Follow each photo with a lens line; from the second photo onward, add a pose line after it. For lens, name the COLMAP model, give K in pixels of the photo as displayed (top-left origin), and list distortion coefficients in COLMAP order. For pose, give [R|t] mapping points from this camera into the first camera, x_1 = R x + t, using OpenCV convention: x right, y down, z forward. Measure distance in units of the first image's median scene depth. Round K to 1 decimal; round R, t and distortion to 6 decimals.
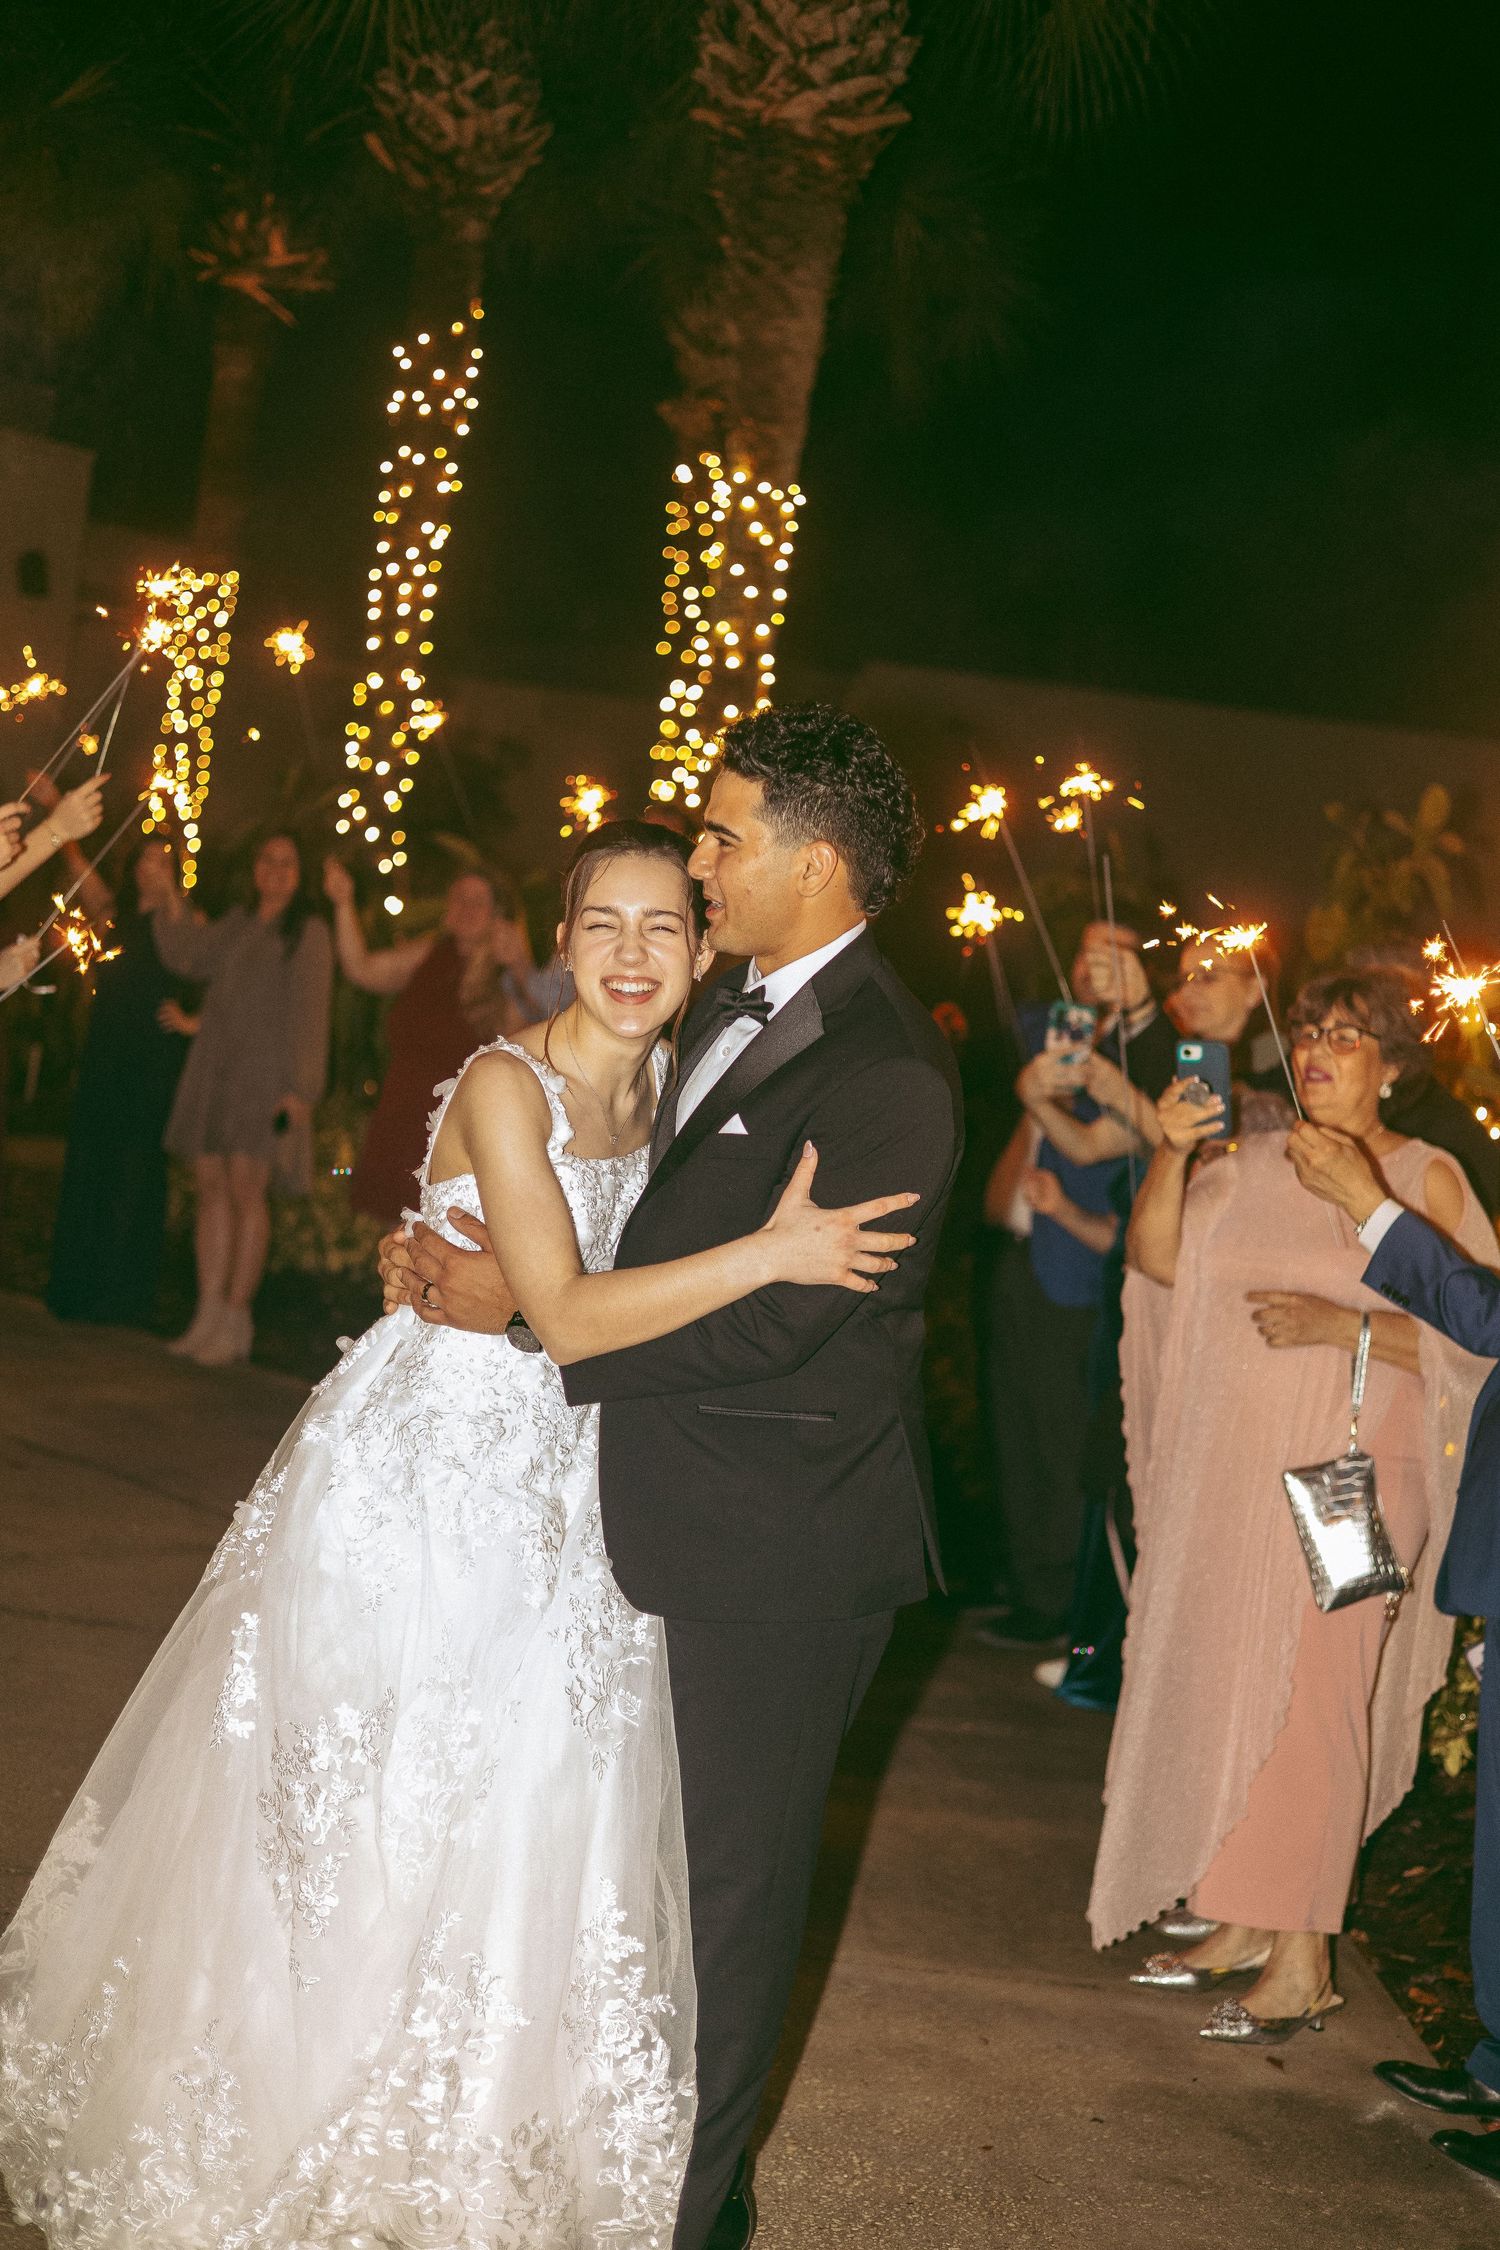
lens RADIAL K [[3208.2, 0, 750.0], [0, 3208.2, 1125.0], [0, 0, 1]] dist [0.025993, -0.056464]
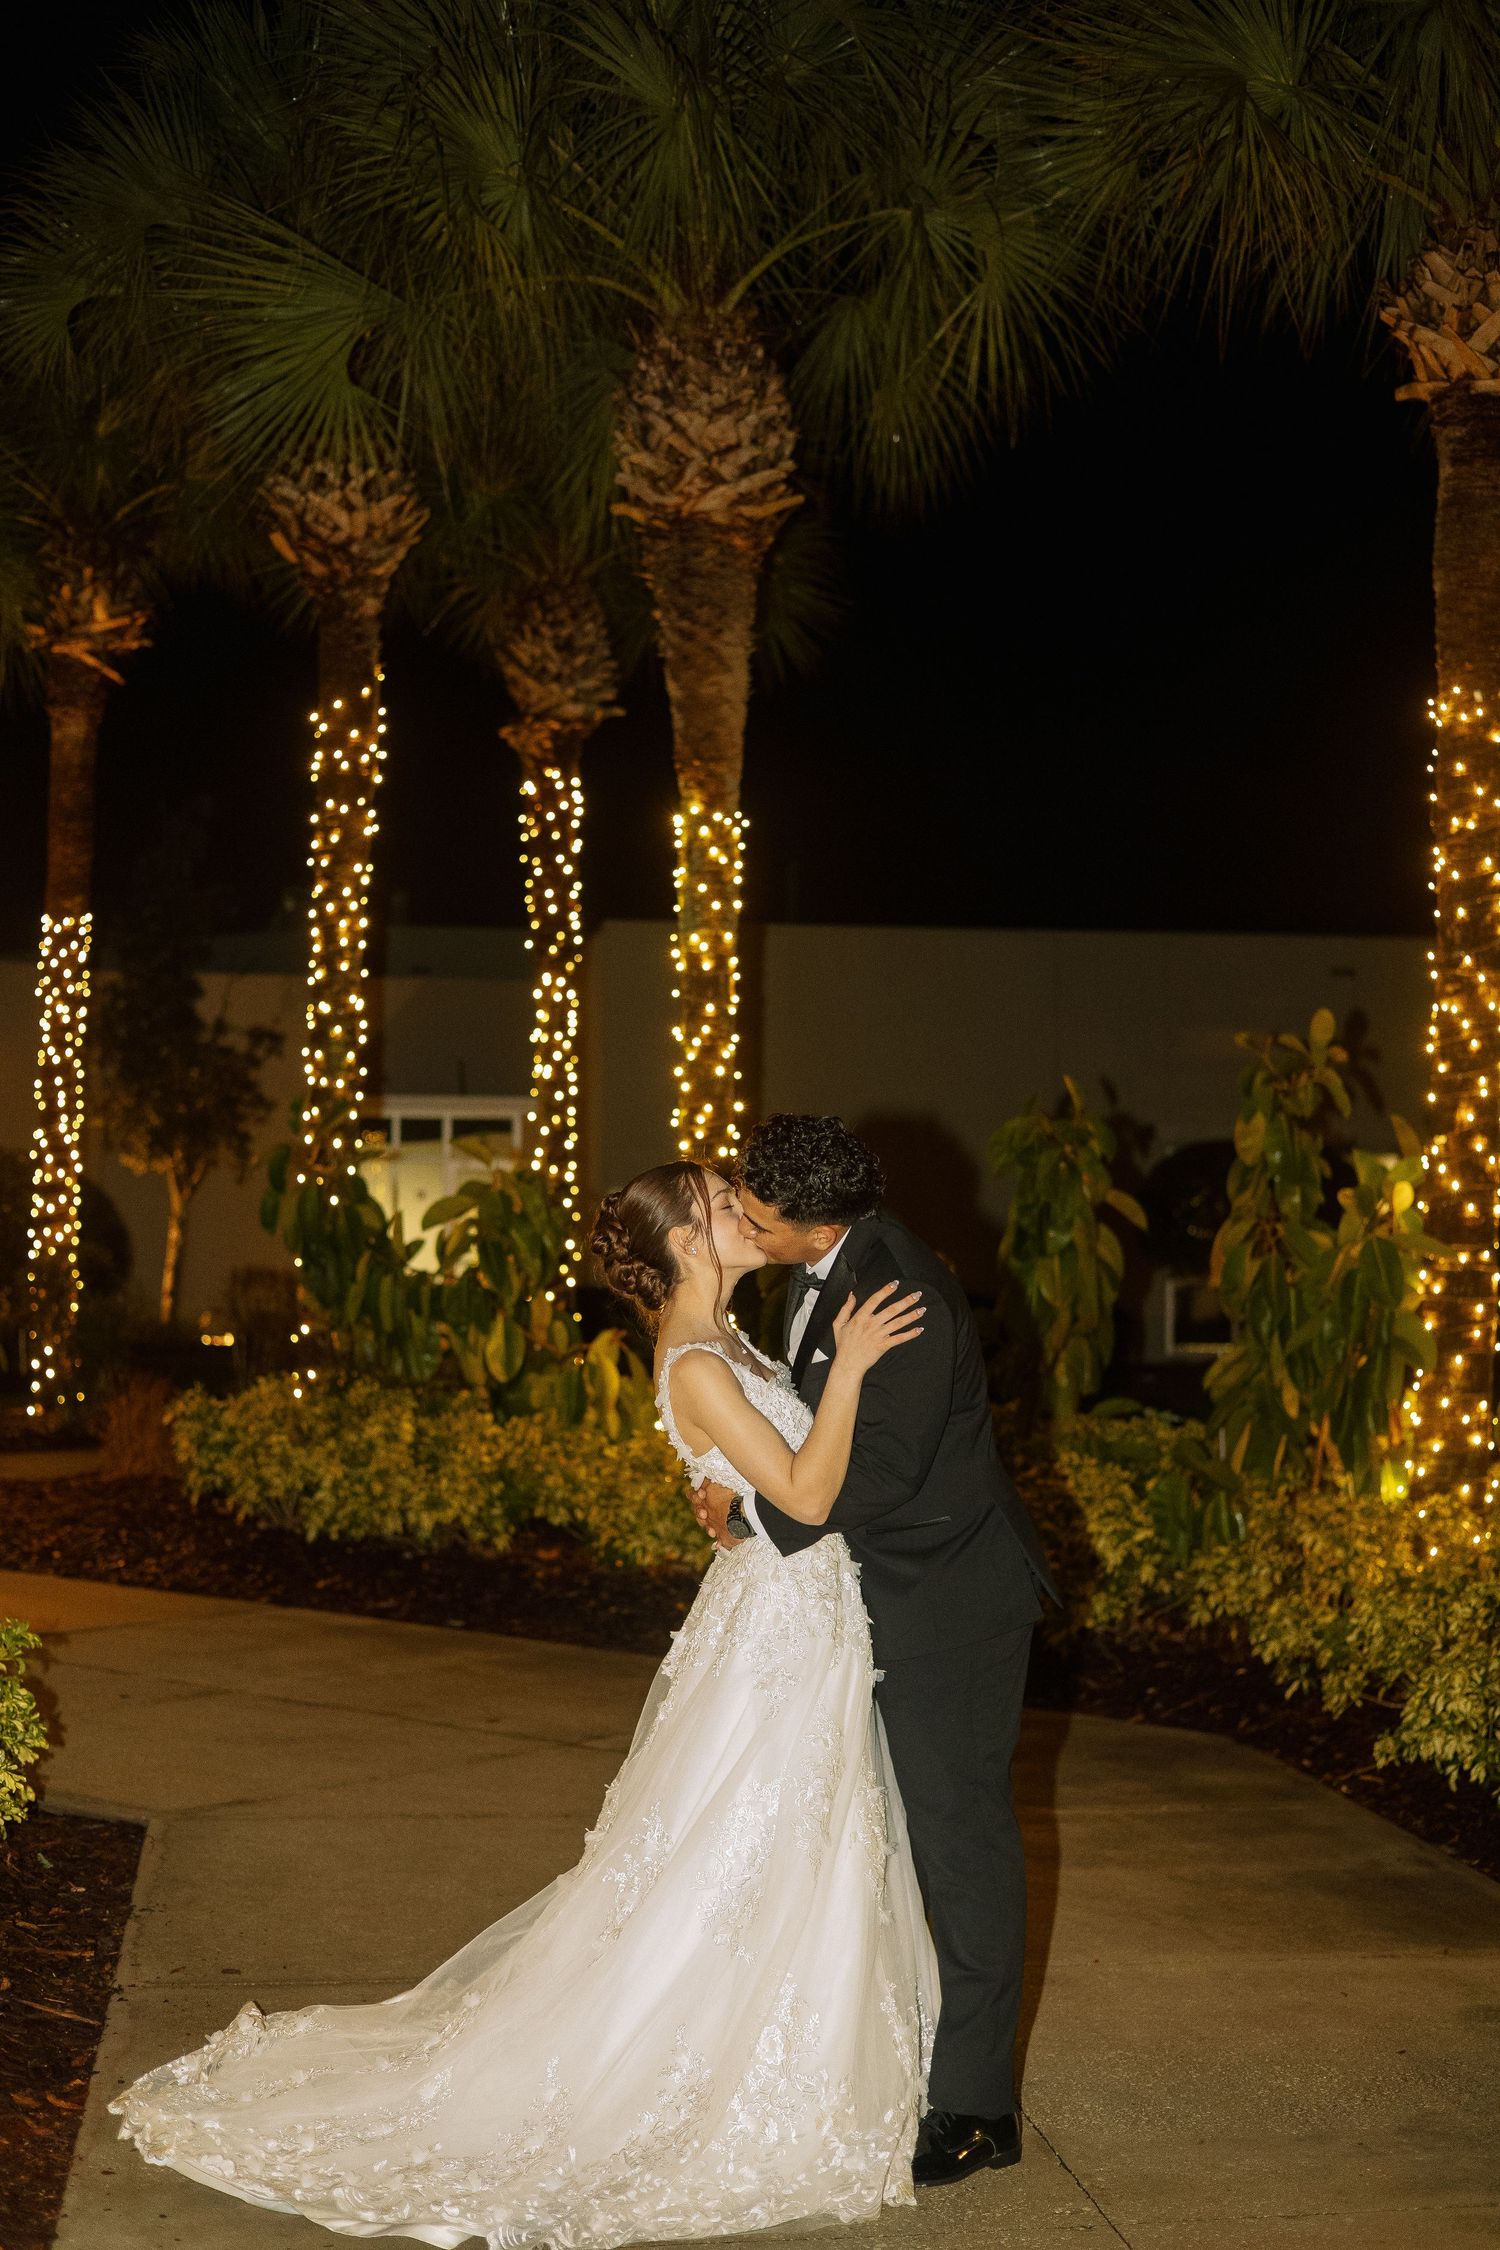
lens RADIAL K [[3231.2, 0, 750.0], [0, 3231.2, 1125.0], [0, 0, 1]] dist [-0.009895, -0.007355]
pose [[0.986534, -0.113091, 0.118157, -0.110232], [0.121087, 0.990652, -0.062825, -0.009142], [-0.109948, 0.076287, 0.991005, -0.131860]]
